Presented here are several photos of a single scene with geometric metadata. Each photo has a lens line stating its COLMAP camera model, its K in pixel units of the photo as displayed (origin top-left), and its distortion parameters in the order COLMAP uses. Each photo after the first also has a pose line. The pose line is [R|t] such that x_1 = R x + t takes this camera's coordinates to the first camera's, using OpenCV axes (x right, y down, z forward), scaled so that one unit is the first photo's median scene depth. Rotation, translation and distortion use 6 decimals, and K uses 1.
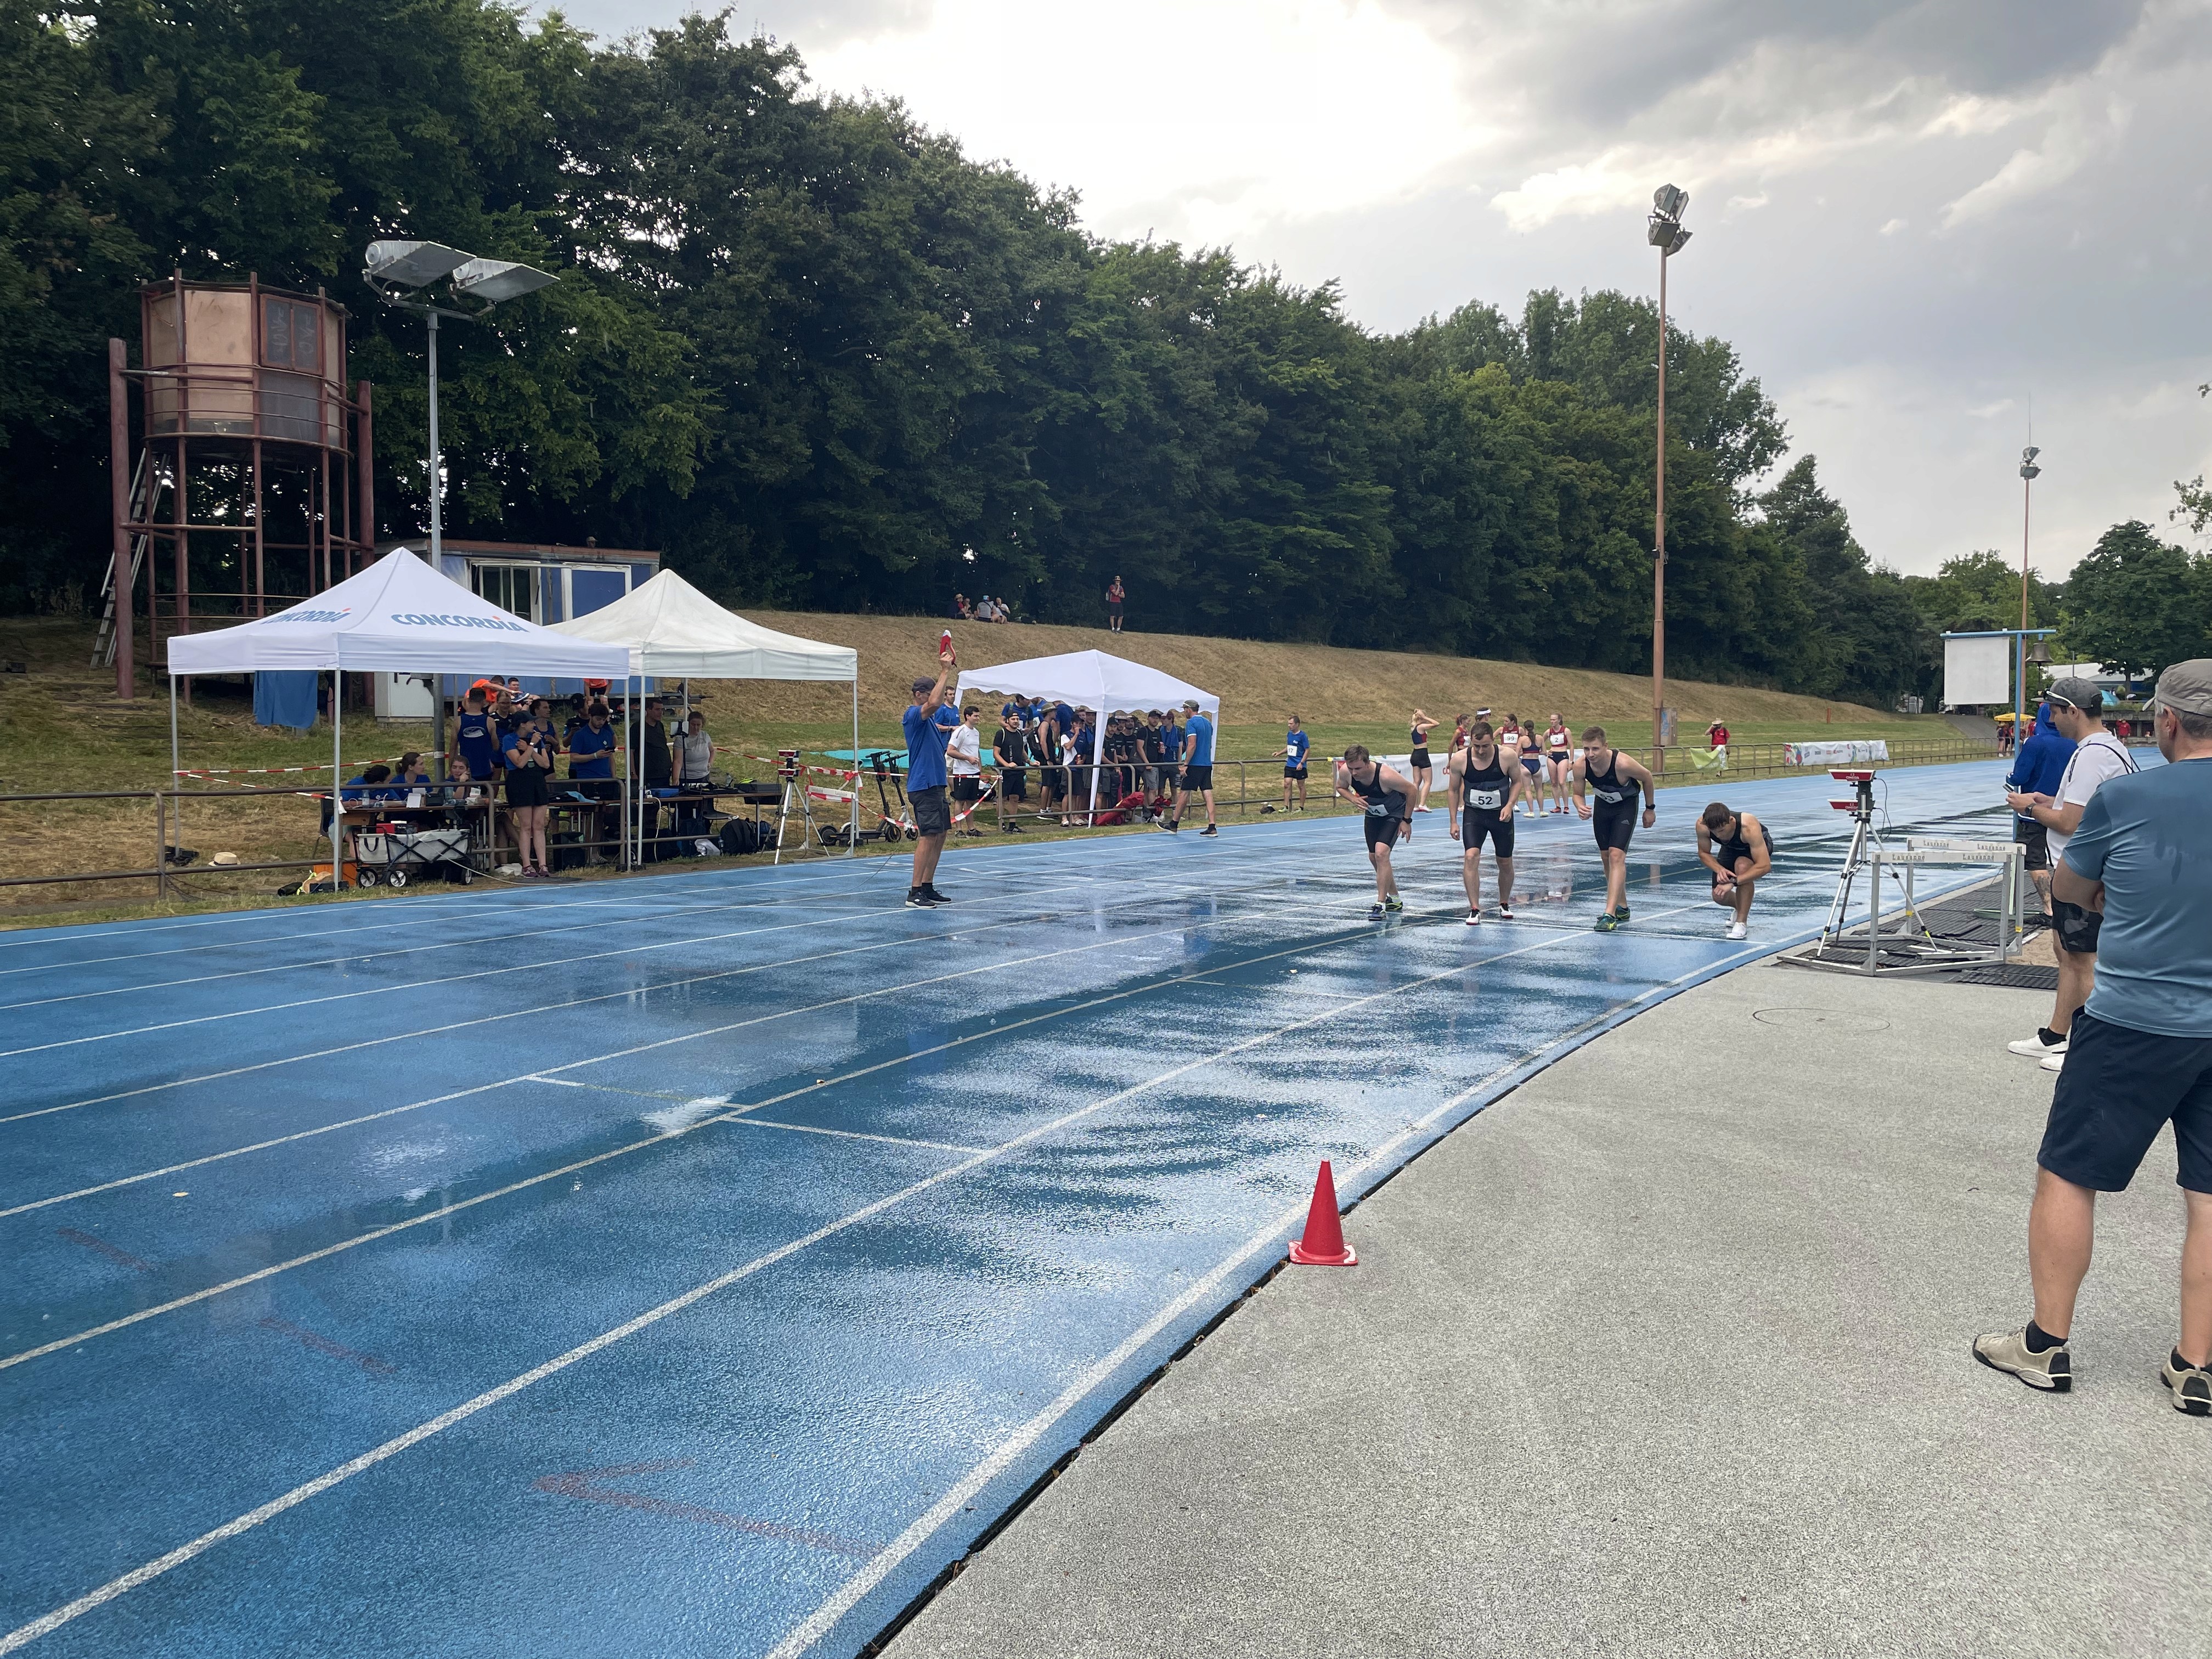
lens RADIAL K [[1610.6, 0, 1114.3], [0, 1610.6, 778.1], [0, 0, 1]] dist [0.108580, -0.122306]
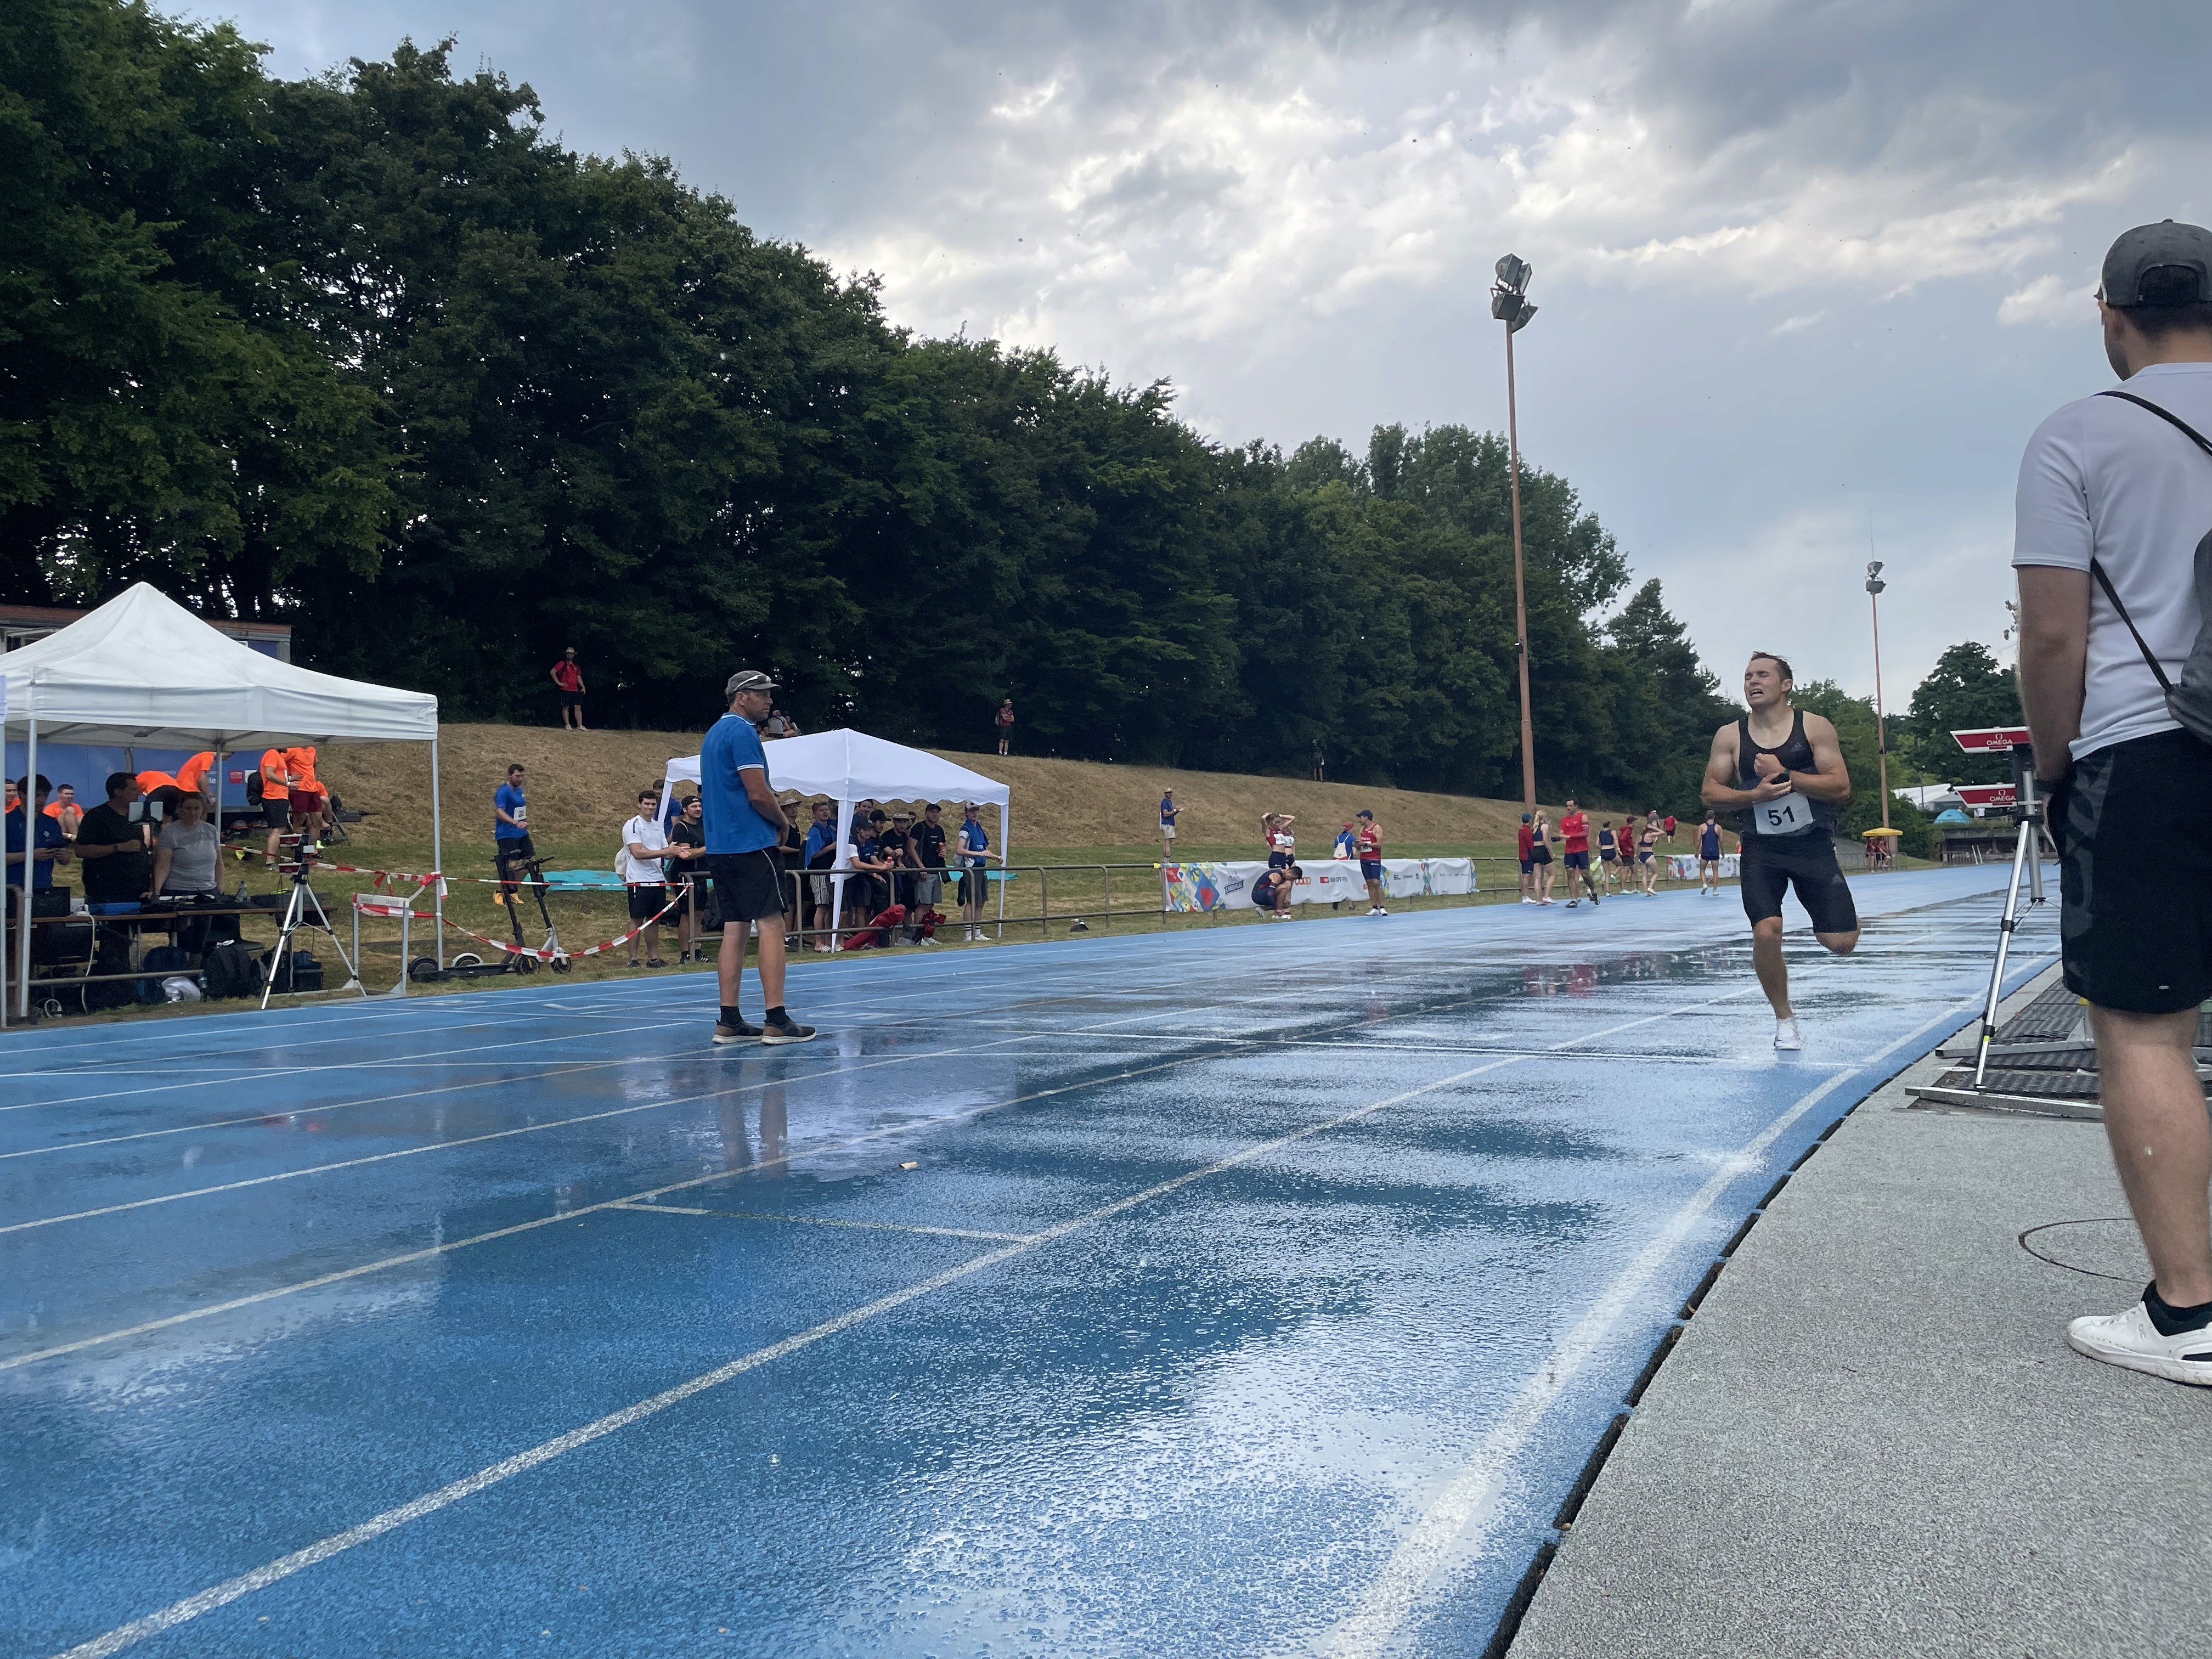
lens RADIAL K [[1610.7, 0, 1091.8], [0, 1610.7, 798.1], [0, 0, 1]] dist [0.106294, -0.129198]
pose [[0.997288, -0.026594, 0.068622, 0.034119], [0.032207, 0.996108, -0.082042, 0.014680], [-0.066173, 0.084029, 0.994264, 0.139429]]
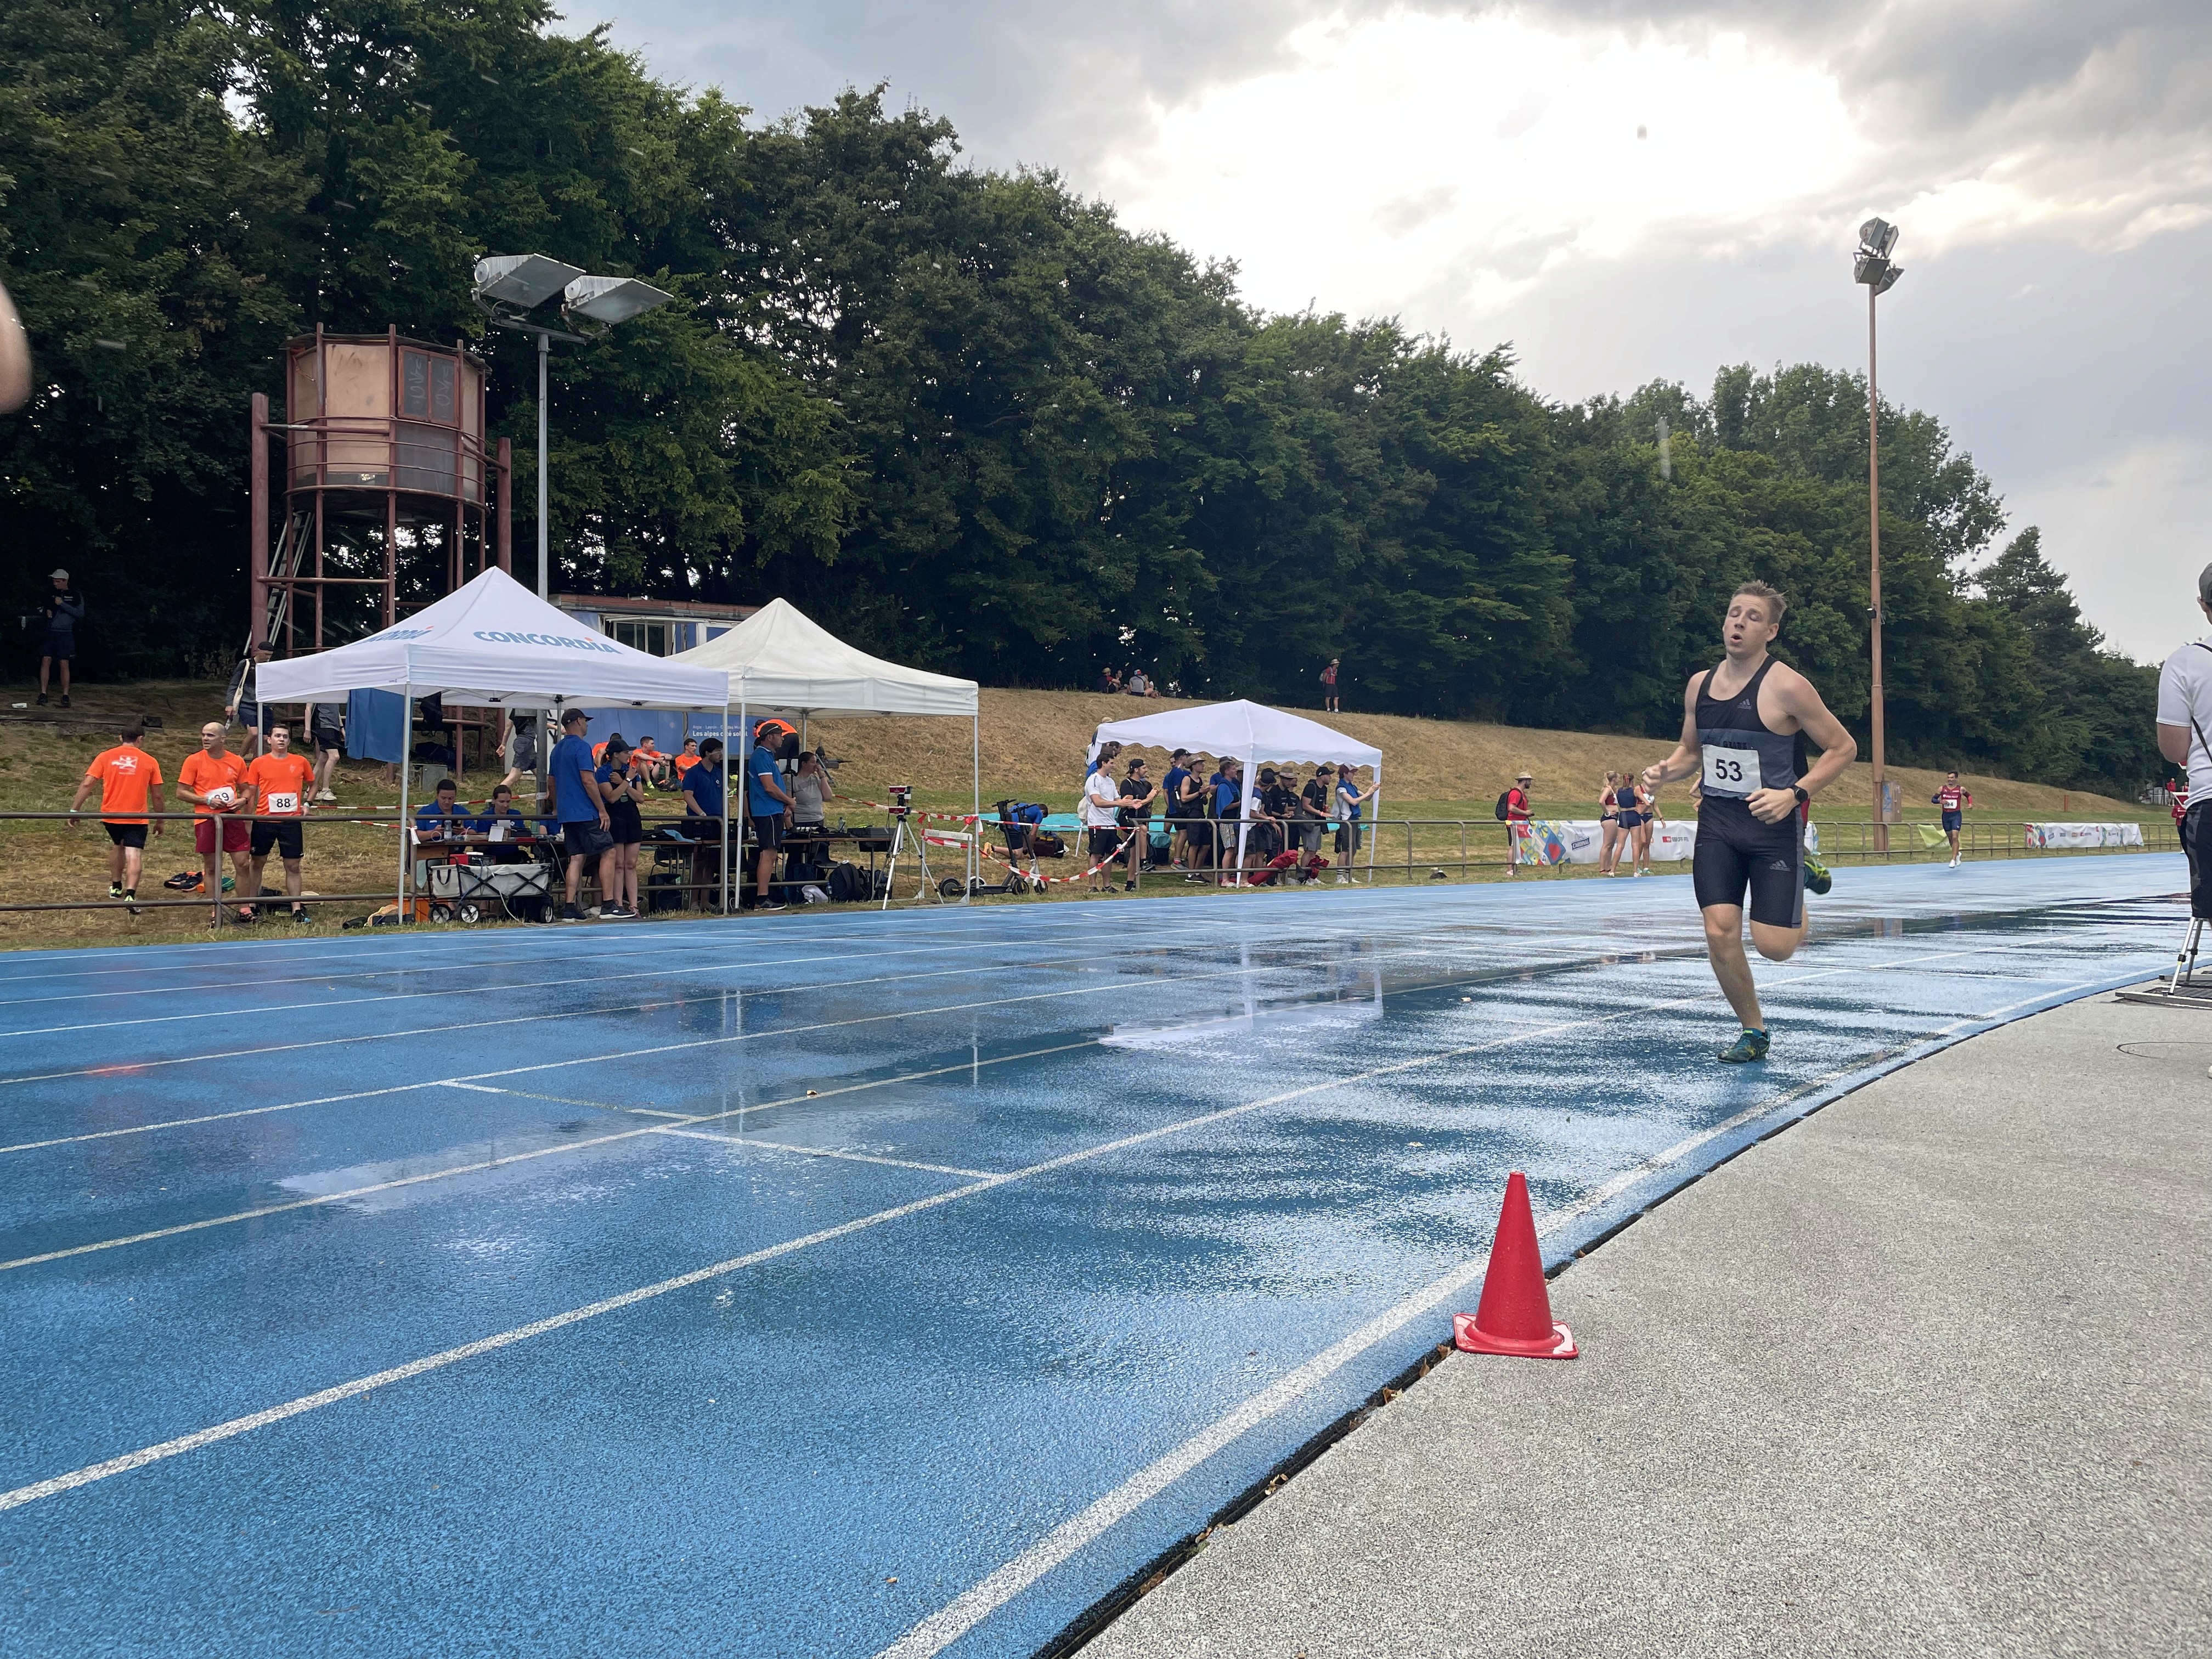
lens RADIAL K [[1610.7, 0, 1091.8], [0, 1610.7, 798.1], [0, 0, 1]] dist [0.106294, -0.129198]
pose [[0.993093, -0.004543, -0.117245, 0.005903], [-0.001507, 0.998674, -0.051460, 0.016105], [0.117324, 0.051281, 0.991769, 0.048781]]
